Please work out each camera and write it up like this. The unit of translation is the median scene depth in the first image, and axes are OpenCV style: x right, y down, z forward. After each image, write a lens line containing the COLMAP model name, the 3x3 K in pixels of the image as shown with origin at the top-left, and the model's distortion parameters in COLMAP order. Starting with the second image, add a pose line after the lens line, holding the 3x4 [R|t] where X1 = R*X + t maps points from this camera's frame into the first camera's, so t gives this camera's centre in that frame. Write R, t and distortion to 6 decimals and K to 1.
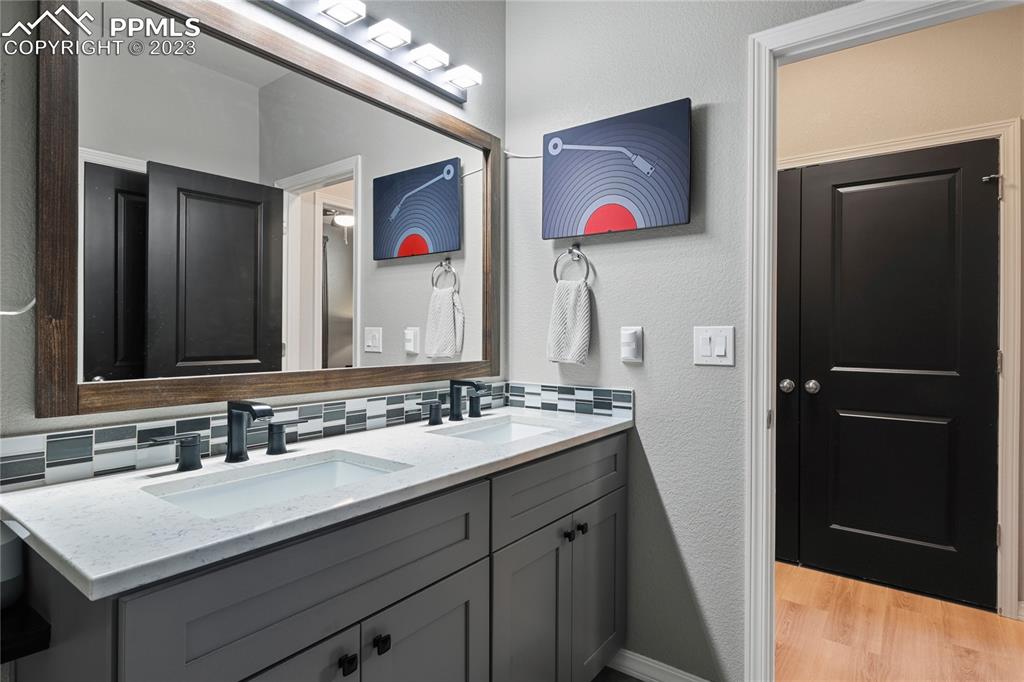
lens RADIAL K [[583.1, 0, 512.2], [0, 583.1, 316.9], [0, 0, 1]] dist [0.001151, -0.000083]
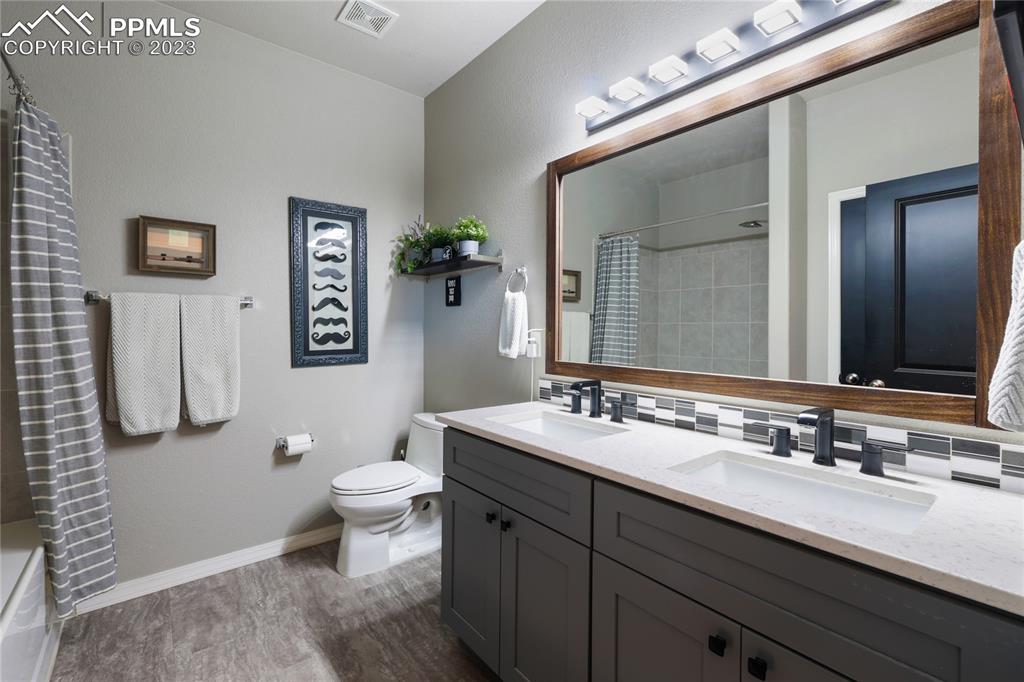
lens RADIAL K [[441.2, 0, 513.8], [0, 441.2, 335.8], [0, 0, 1]] dist [0.000436, 0.000059]
pose [[-0.287959, -0.014170, -0.957538, 0.629699], [0.001153, 0.999885, -0.015143, 0.027952], [0.957642, -0.005464, -0.287910, 0.898937]]
